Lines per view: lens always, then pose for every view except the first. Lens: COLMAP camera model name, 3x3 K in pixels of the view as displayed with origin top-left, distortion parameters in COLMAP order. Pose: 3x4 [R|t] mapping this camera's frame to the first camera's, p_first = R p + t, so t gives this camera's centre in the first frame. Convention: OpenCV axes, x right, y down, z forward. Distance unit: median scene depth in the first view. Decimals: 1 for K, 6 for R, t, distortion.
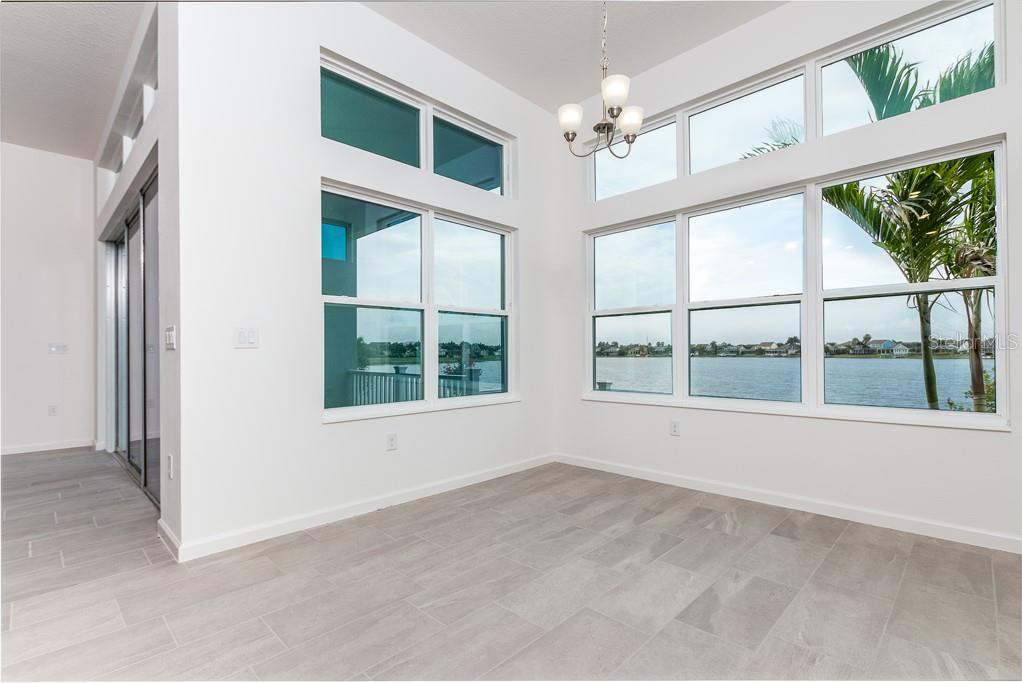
lens RADIAL K [[476.3, 0, 527.2], [0, 476.3, 355.2], [0, 0, 1]] dist [0.006747, 0.000045]
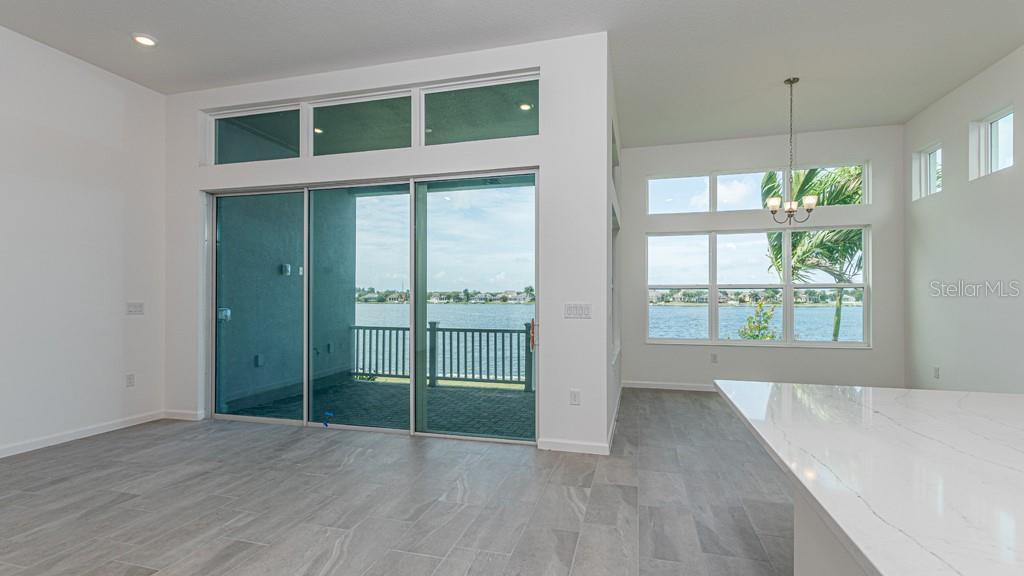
lens RADIAL K [[474.7, 0, 512.5], [0, 474.7, 297.8], [0, 0, 1]] dist [0.008737, -0.000879]
pose [[0.876286, 0.007932, 0.481727, -1.106729], [-0.004950, 0.999960, -0.007461, -0.045849], [-0.481767, 0.004154, 0.876290, -0.139868]]
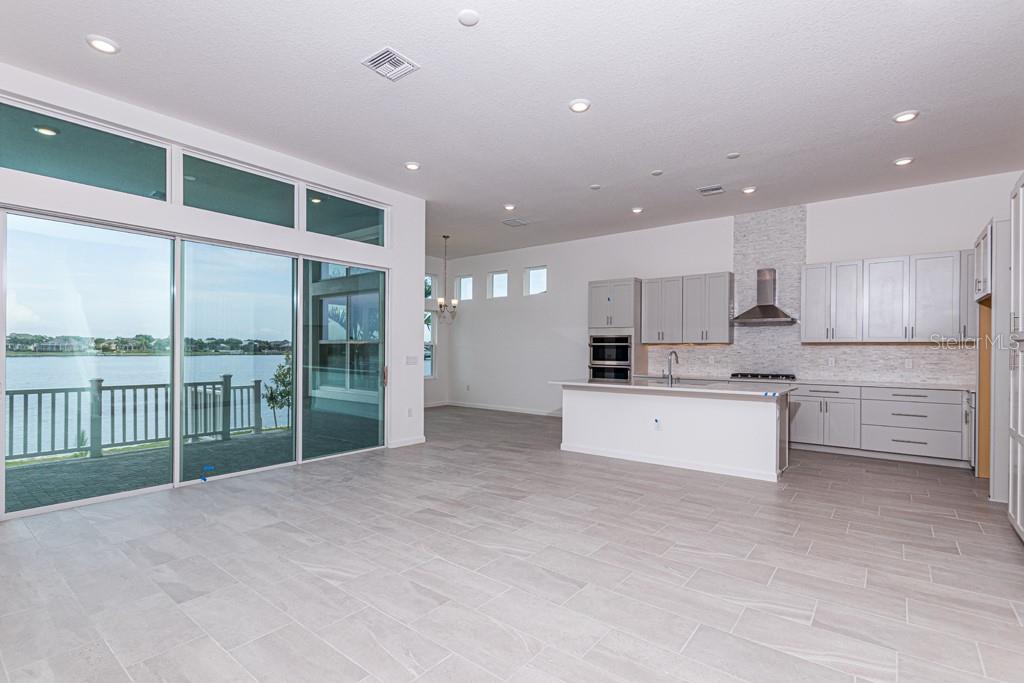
lens RADIAL K [[477.2, 0, 510.4], [0, 477.2, 351.6], [0, 0, 1]] dist [0.006747, 0.000045]
pose [[-0.088410, -0.000110, 0.996084, -2.207183], [-0.001663, 0.999999, -0.000038, -0.058639], [-0.996083, -0.001660, -0.088410, 0.462564]]
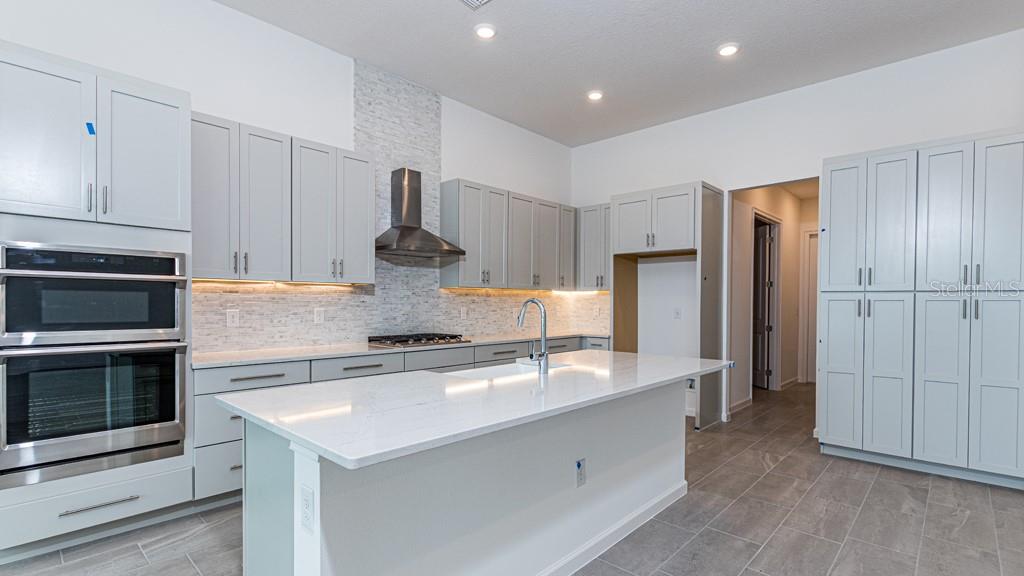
lens RADIAL K [[474.7, 0, 518.8], [0, 474.7, 309.0], [0, 0, 1]] dist [0.008737, -0.000879]
pose [[-0.999965, -0.002195, -0.008087, -0.778061], [-0.002344, 0.999828, 0.018391, -0.060315], [0.008046, 0.018409, -0.999798, 0.493344]]
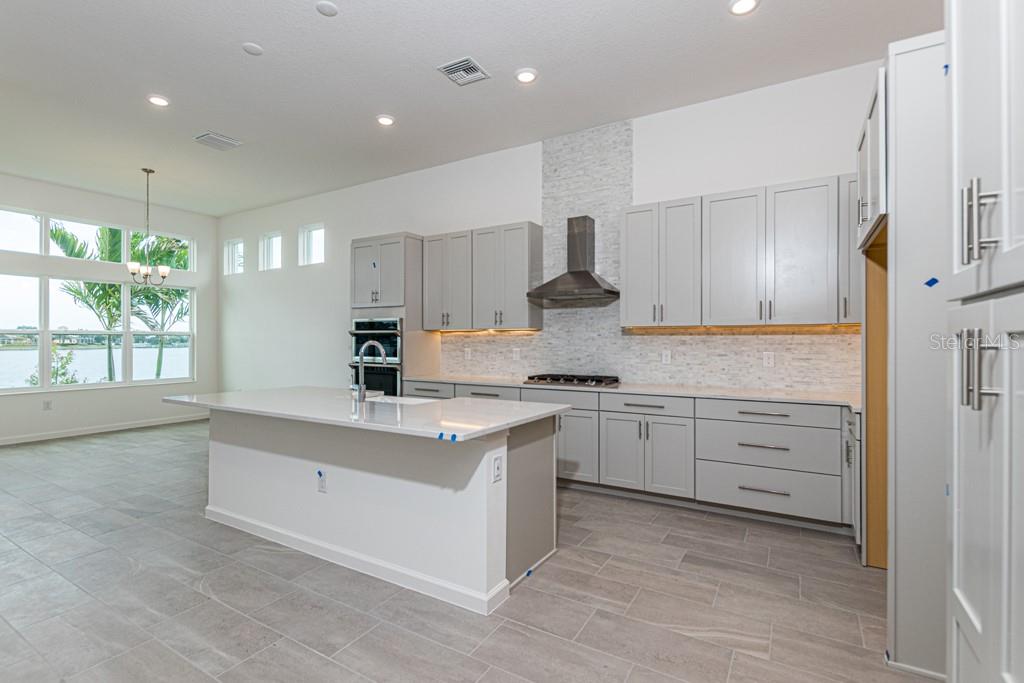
lens RADIAL K [[477.2, 0, 506.2], [0, 477.2, 340.4], [0, 0, 1]] dist [0.006747, 0.000045]
pose [[-0.213997, 0.007492, 0.976806, -1.632893], [0.002637, 0.999971, -0.007092, -0.055514], [-0.976831, 0.001058, -0.214011, -0.209139]]
